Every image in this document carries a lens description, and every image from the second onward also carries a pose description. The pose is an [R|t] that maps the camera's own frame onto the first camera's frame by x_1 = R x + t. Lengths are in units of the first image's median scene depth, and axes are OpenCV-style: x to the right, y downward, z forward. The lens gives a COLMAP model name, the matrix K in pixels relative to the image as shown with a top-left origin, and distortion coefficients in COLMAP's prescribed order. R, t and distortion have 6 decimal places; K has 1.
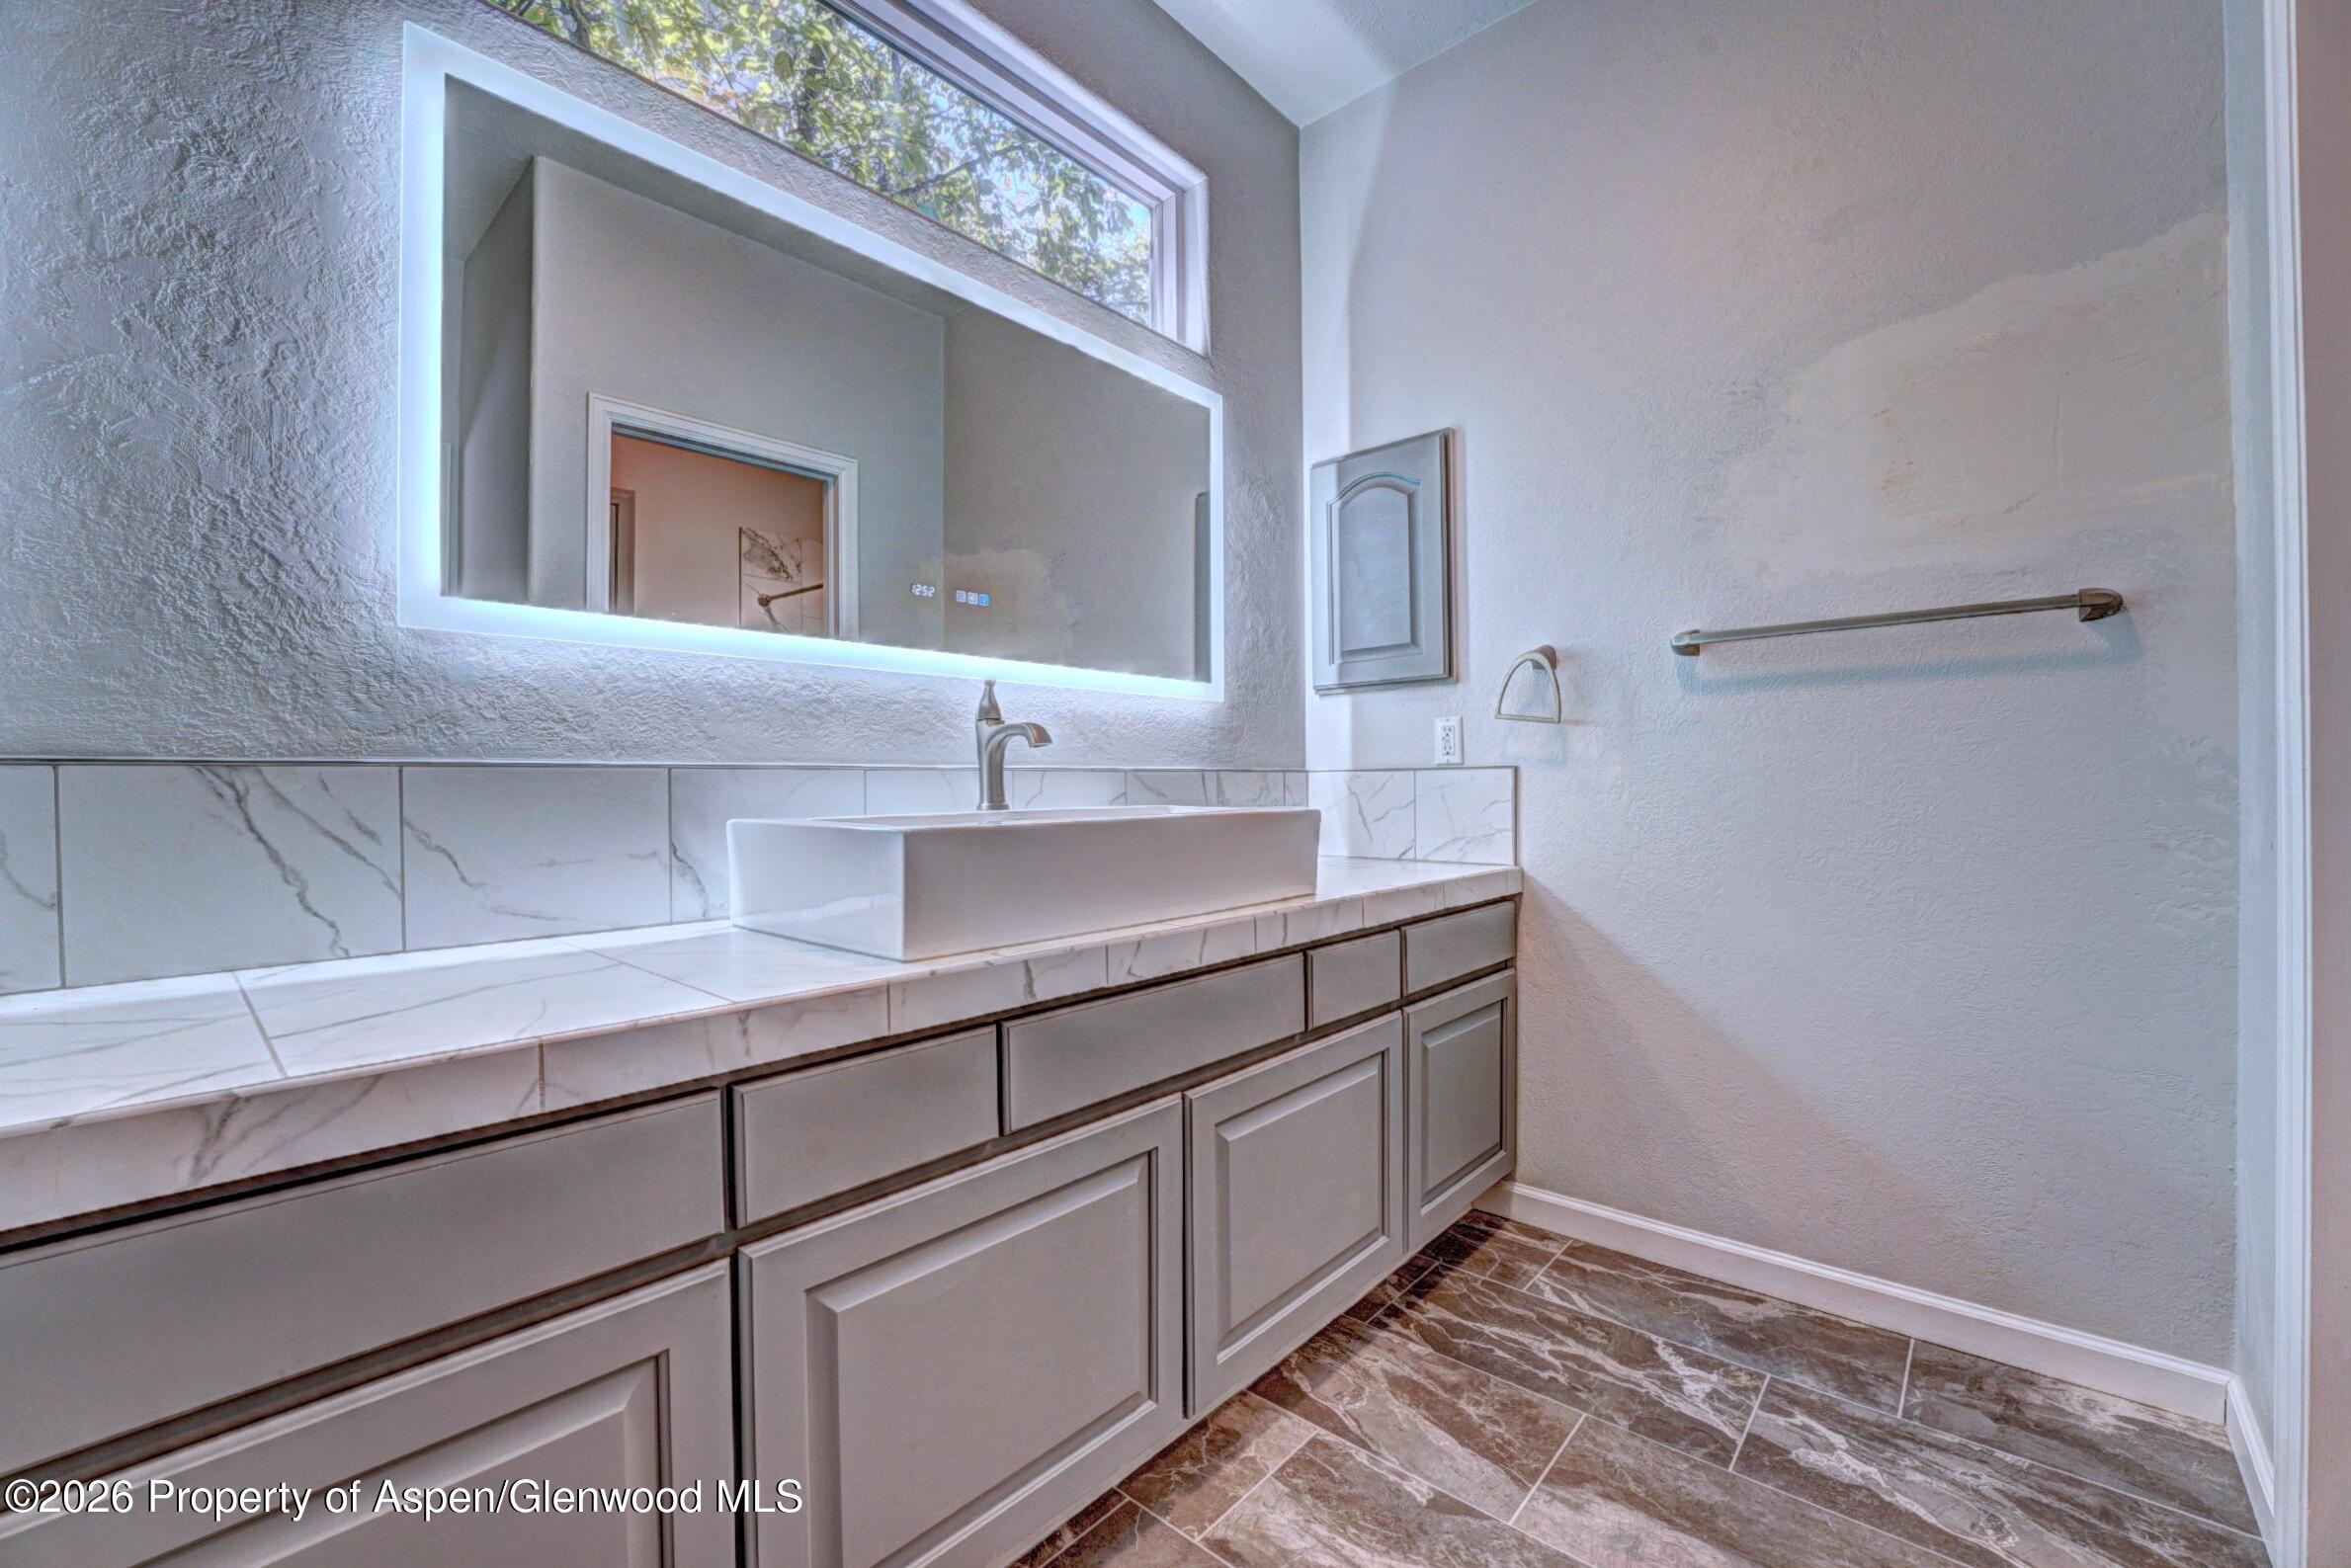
lens RADIAL K [[955.5, 0, 1160.7], [0, 955.5, 787.3], [0, 0, 1]] dist [-0.021981, -0.000078]
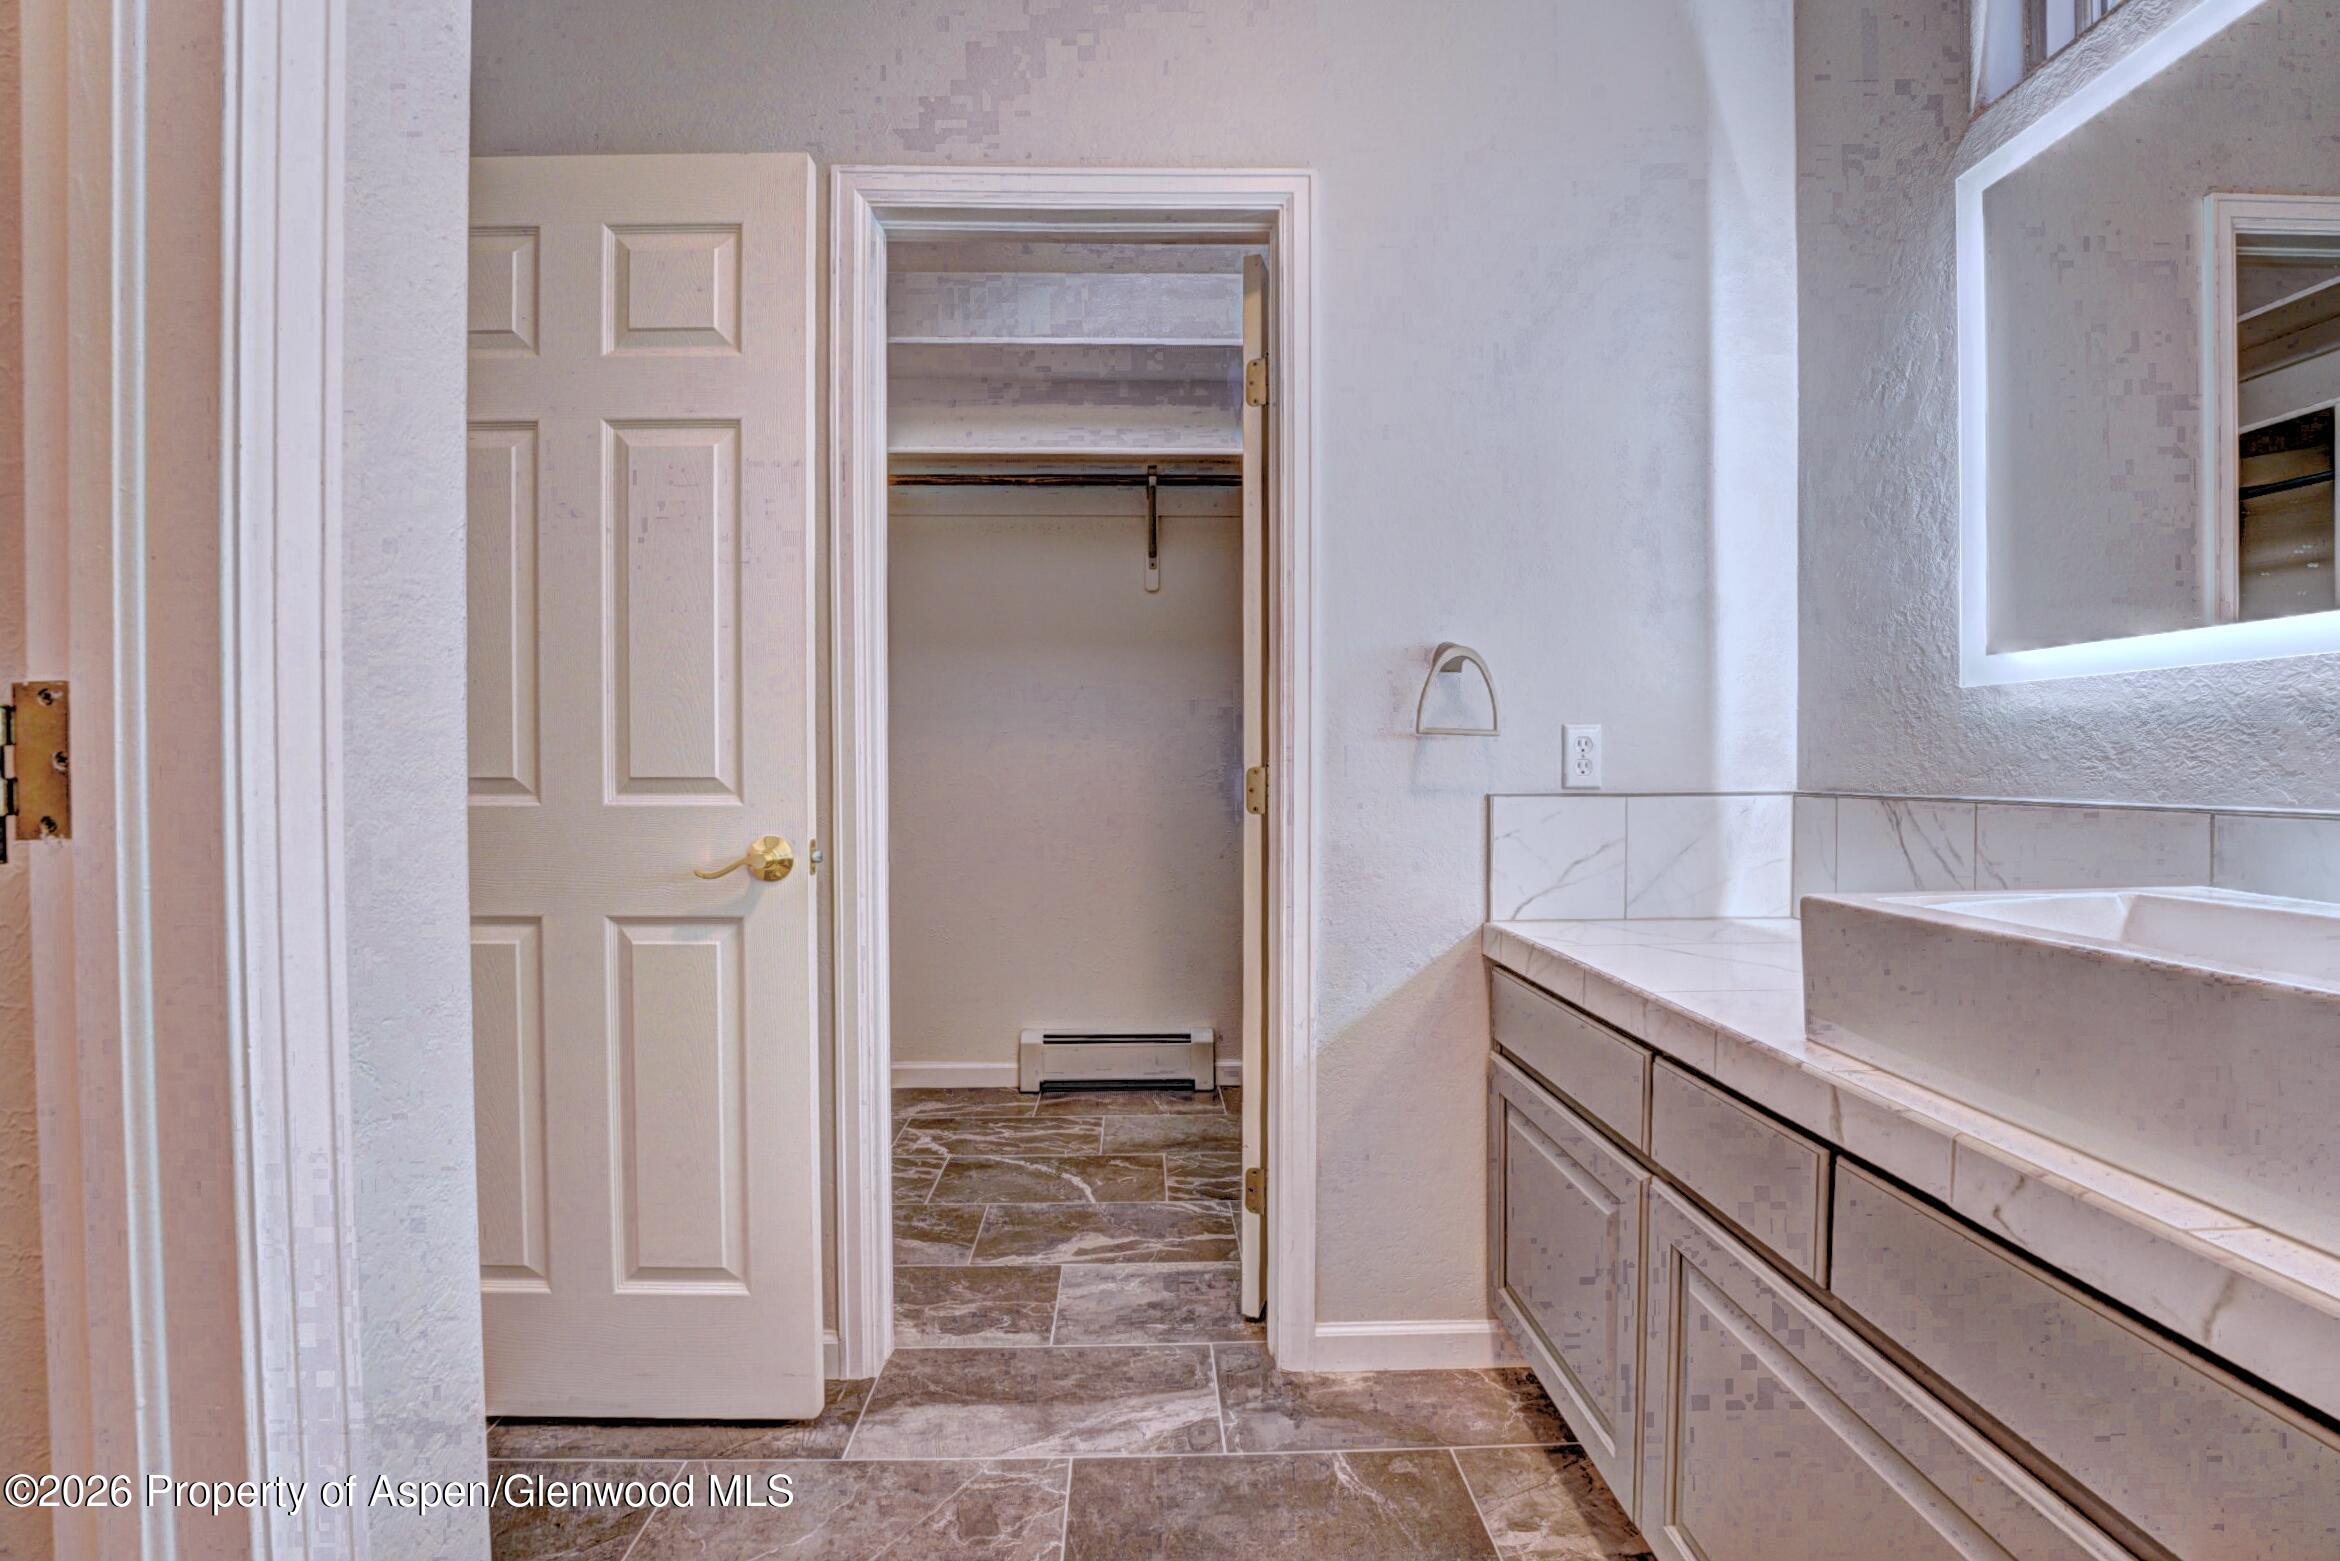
lens RADIAL K [[974.6, 0, 1152.1], [0, 974.6, 785.0], [0, 0, 1]] dist [-0.027495, -0.000305]
pose [[-0.726522, 0.025013, -0.686688, 0.709674], [0.007825, 0.999574, 0.028131, -0.079933], [0.687099, 0.015064, -0.726408, 1.059268]]
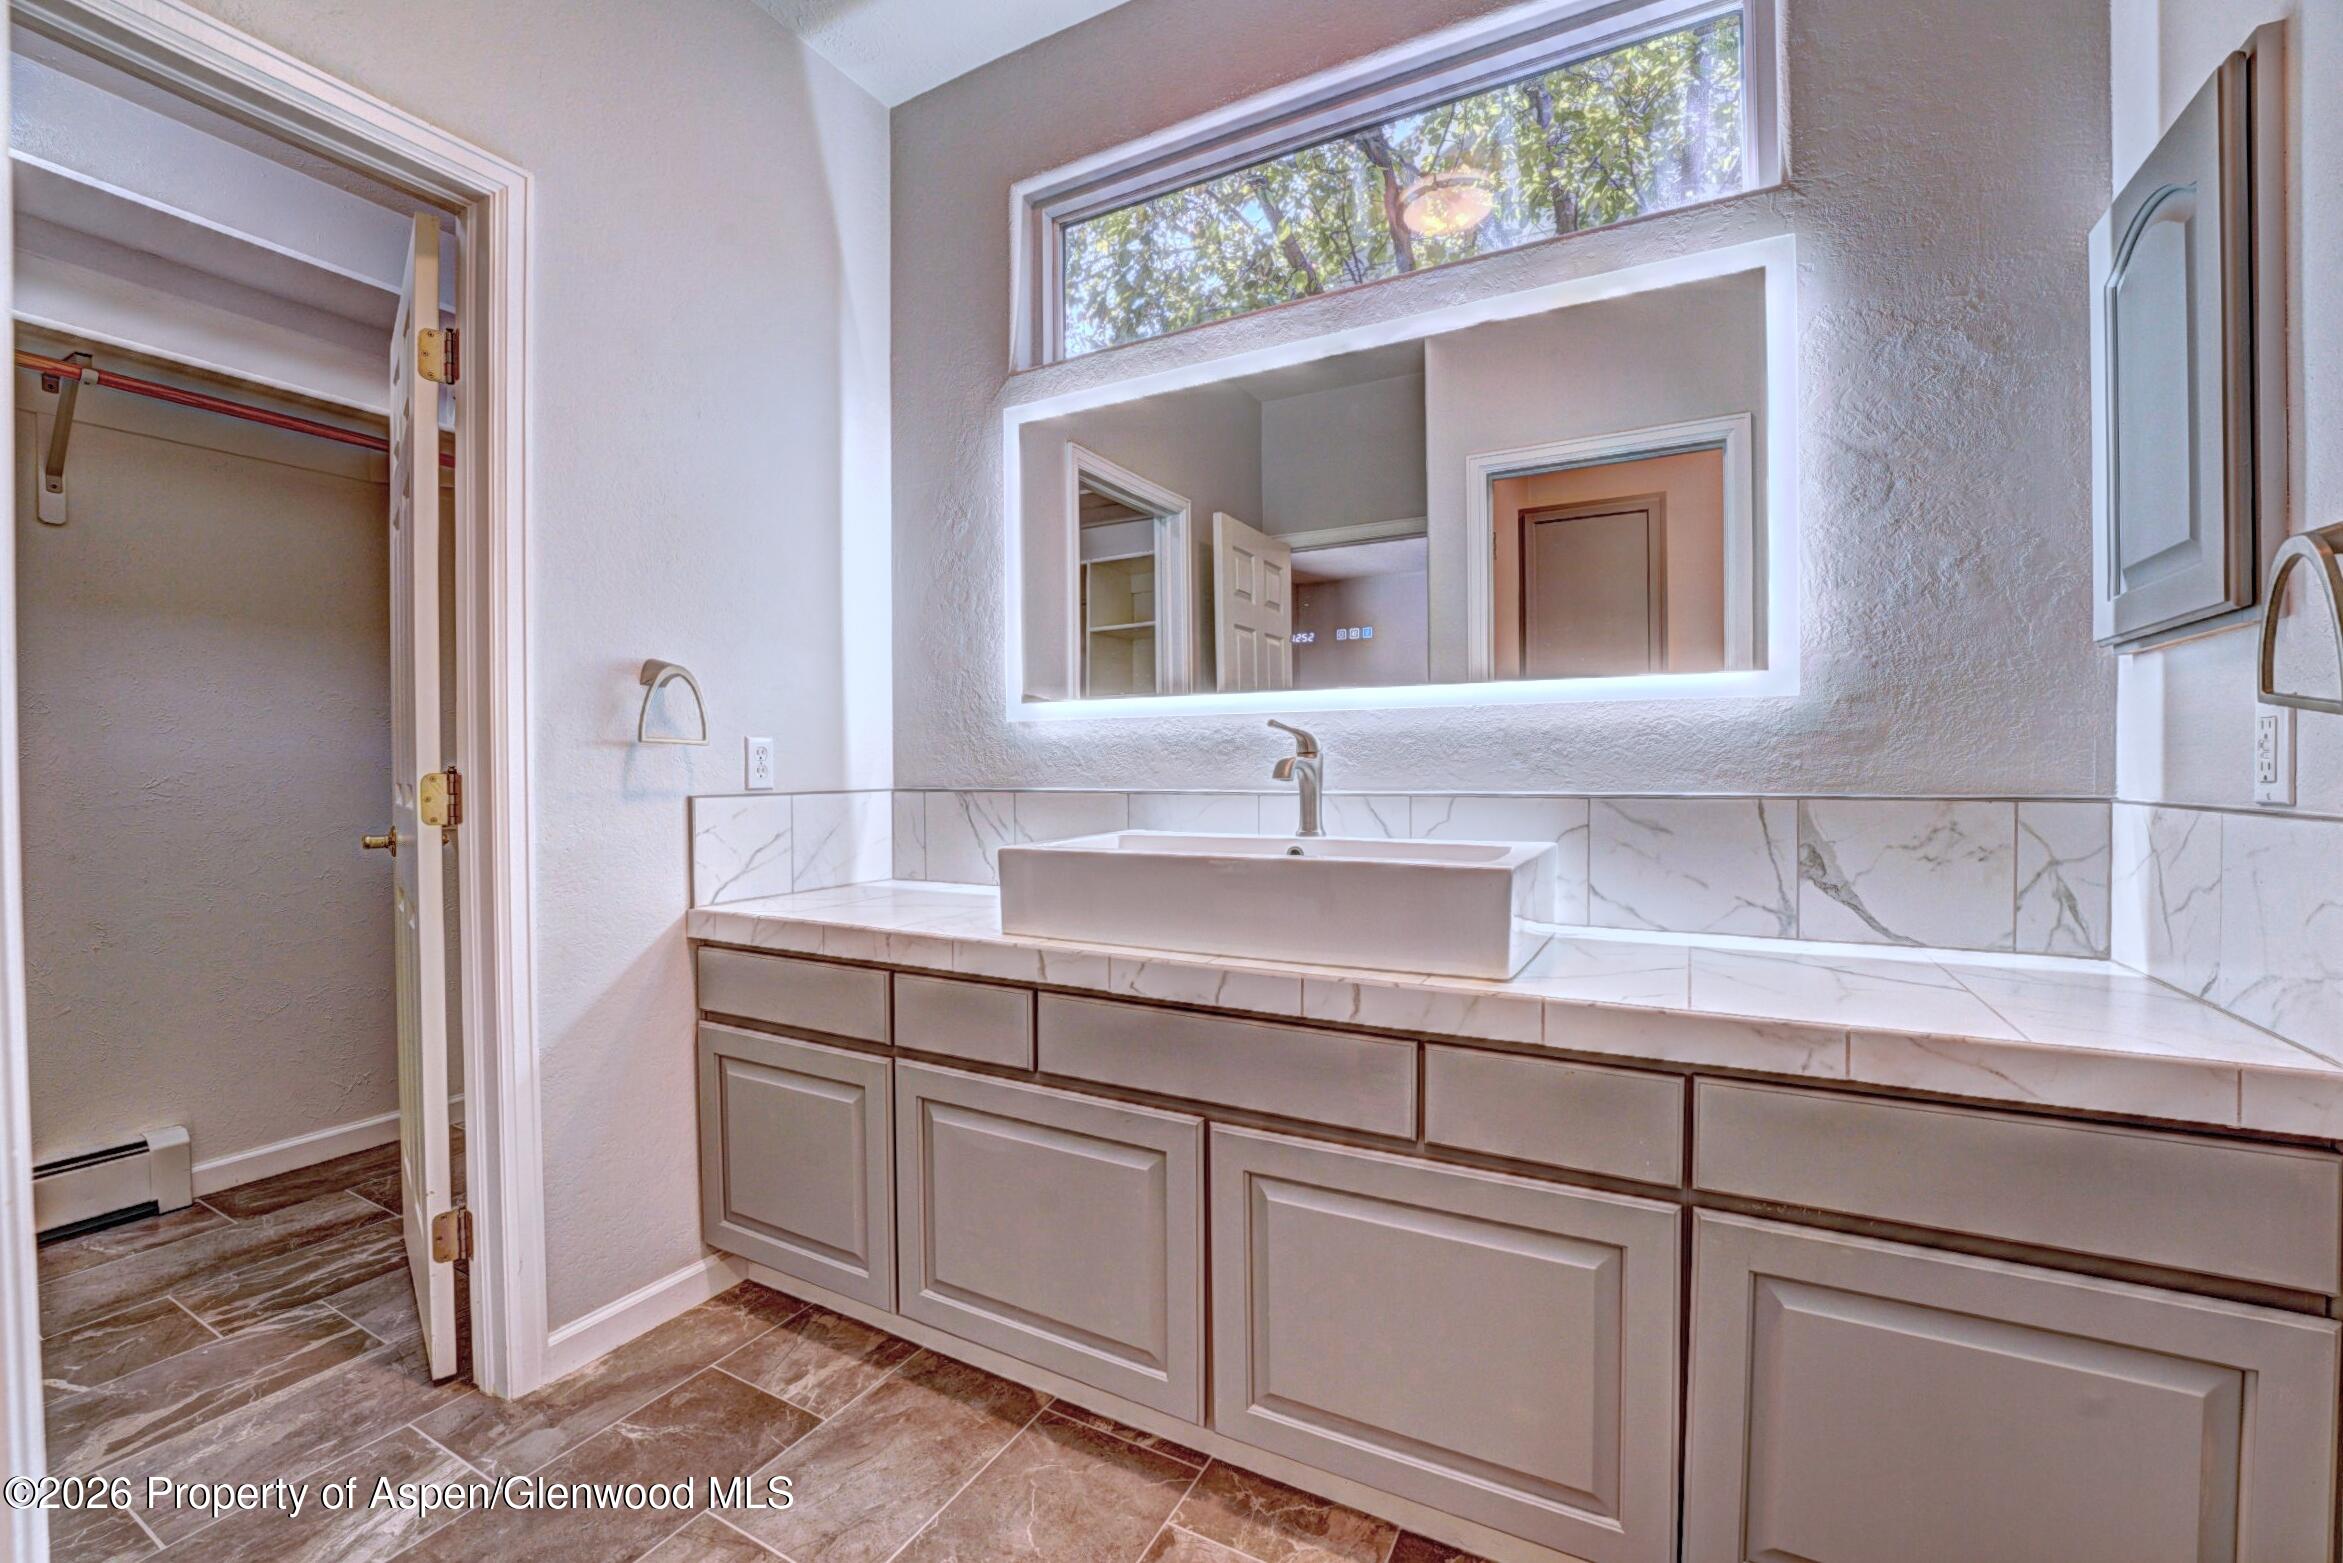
lens RADIAL K [[980.6, 0, 1171.5], [0, 980.6, 781.5], [0, 0, 1]] dist [-0.017055, 0.000219]
pose [[0.233596, 0.023422, -0.972052, 1.139812], [0.001080, 0.999703, 0.024348, -0.085806], [0.972333, -0.006738, 0.233501, 0.768448]]
